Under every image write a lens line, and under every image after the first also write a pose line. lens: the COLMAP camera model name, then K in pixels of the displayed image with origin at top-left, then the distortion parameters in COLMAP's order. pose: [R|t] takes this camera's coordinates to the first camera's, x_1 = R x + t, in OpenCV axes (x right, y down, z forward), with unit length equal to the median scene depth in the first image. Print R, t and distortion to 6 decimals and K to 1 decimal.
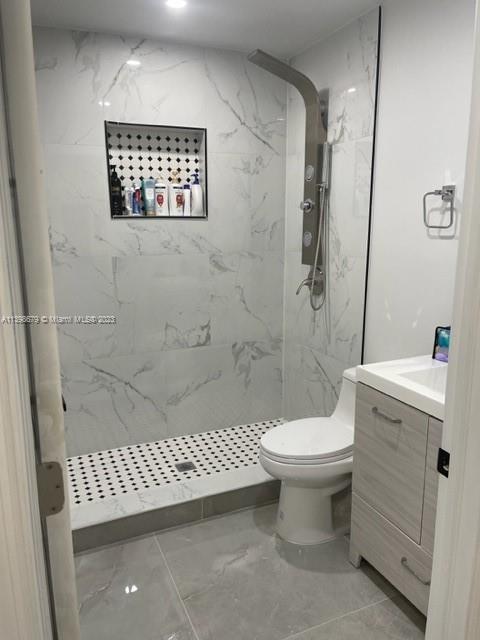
lens RADIAL K [[484.7, 0, 238.8], [0, 484.7, 320.4], [0, 0, 1]] dist [0.067469, -0.000509]
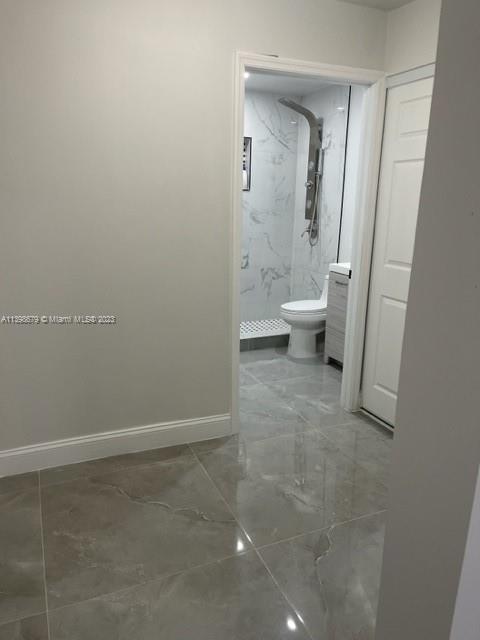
lens RADIAL K [[484.7, 0, 240.2], [0, 484.7, 318.5], [0, 0, 1]] dist [0.067469, -0.000509]
pose [[0.999751, 0.022228, 0.001835, -0.093593], [-0.022292, 0.998526, 0.049485, 0.153650], [-0.000732, -0.049513, 0.998773, -0.728867]]
